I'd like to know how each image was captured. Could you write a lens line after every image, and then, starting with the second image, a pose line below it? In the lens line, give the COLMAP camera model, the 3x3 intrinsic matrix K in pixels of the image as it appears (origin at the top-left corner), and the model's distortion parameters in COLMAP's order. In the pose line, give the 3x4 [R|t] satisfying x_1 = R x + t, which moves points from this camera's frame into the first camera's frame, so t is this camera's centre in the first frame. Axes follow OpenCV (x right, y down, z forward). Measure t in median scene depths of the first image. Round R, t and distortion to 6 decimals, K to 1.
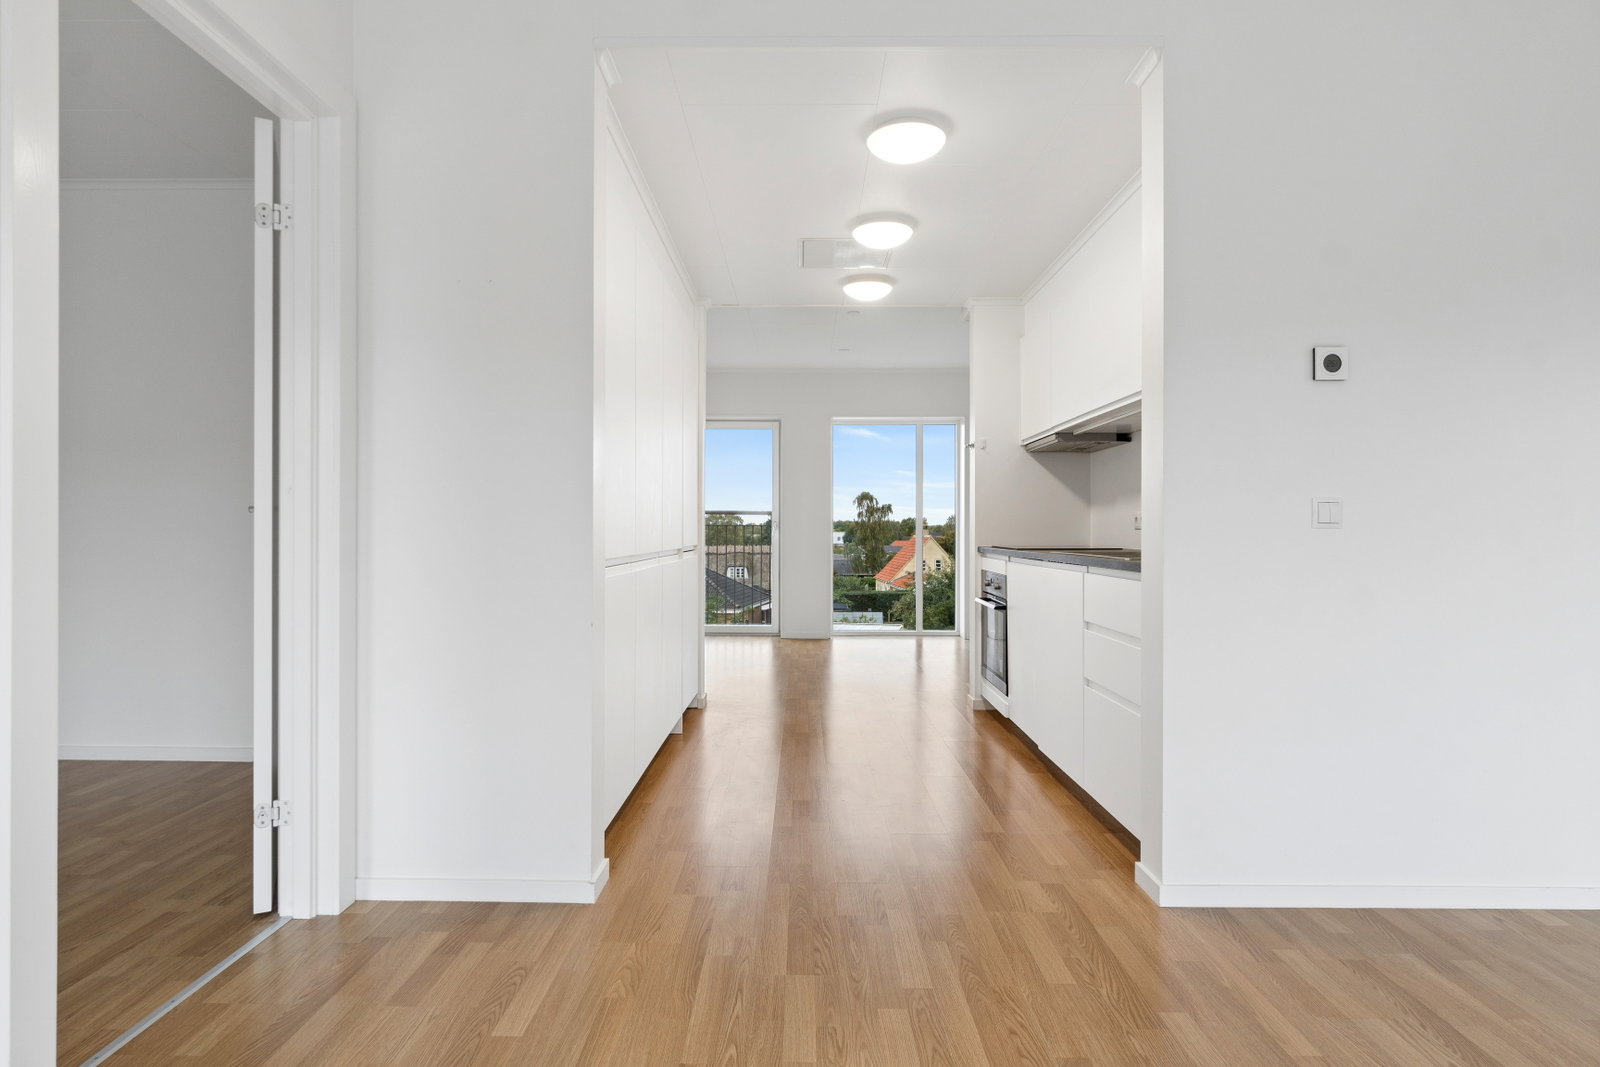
lens RADIAL K [[847.4, 0, 796.3], [0, 847.4, 533.4], [0, 0, 1]] dist [0.000057, -0.000080]
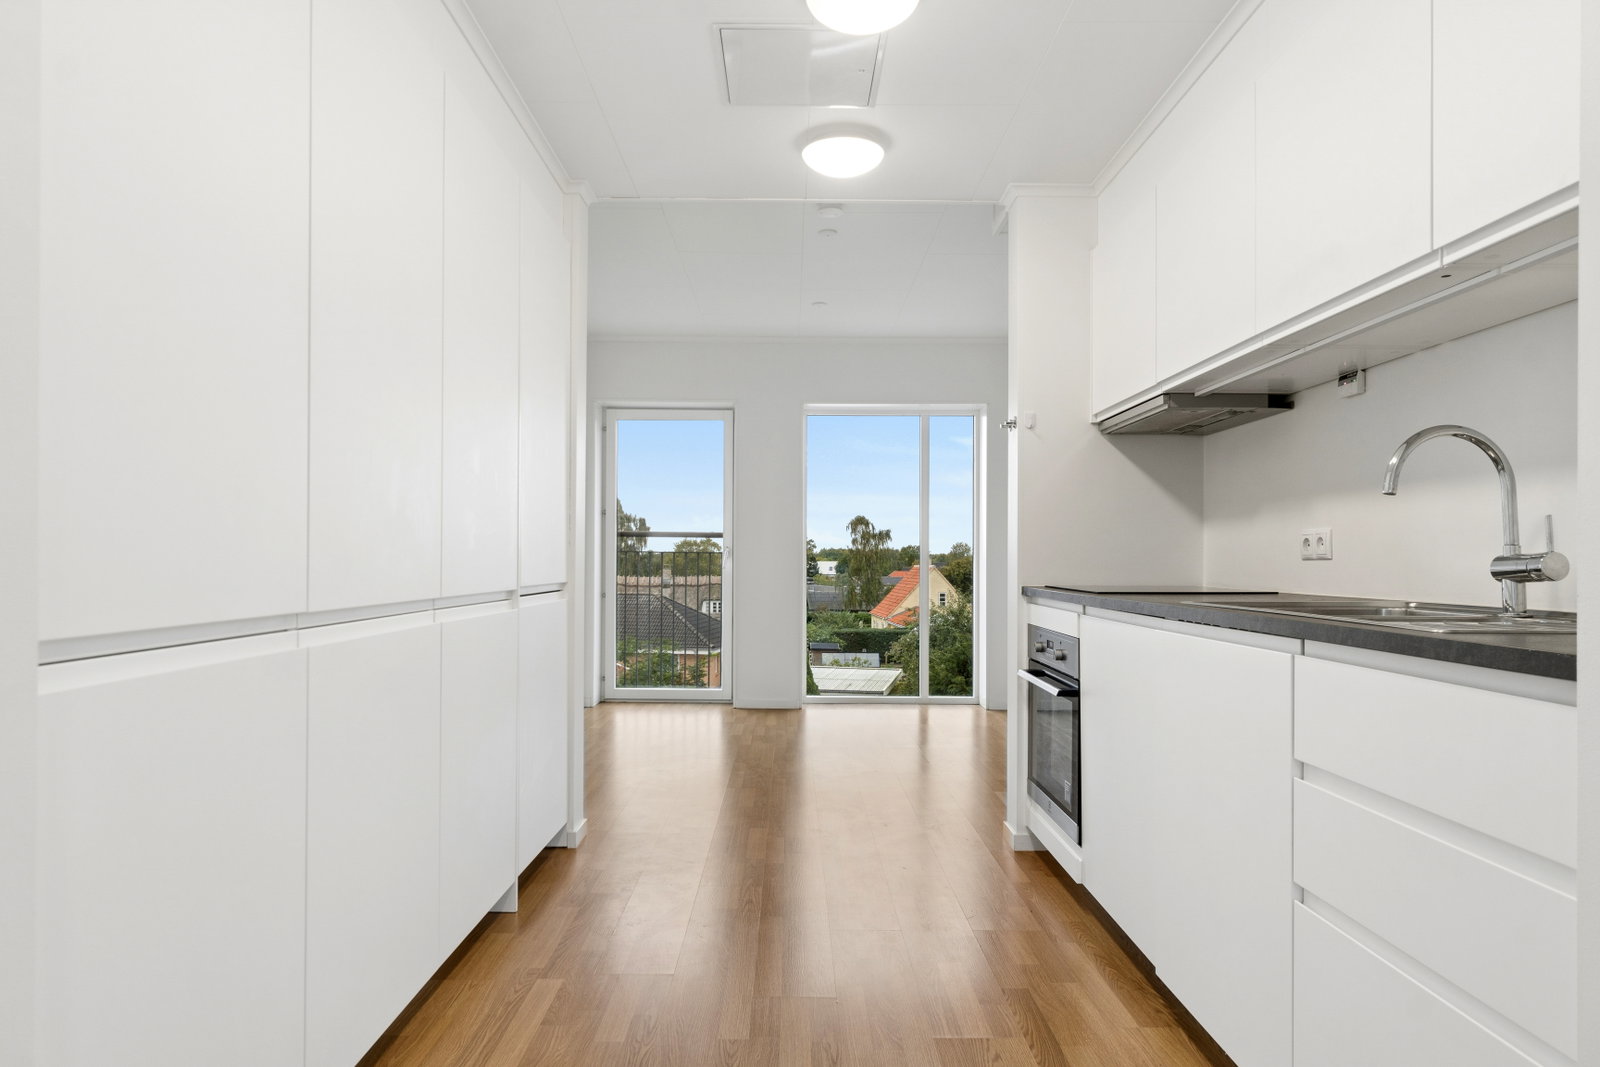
lens RADIAL K [[963.1, 0, 807.4], [0, 963.1, 546.6], [0, 0, 1]] dist [-0.008188, -0.001391]
pose [[0.999637, 0.005487, 0.026375, 0.023973], [-0.005050, 0.999849, -0.016604, -0.000608], [-0.026462, 0.016465, 0.999514, 0.184848]]
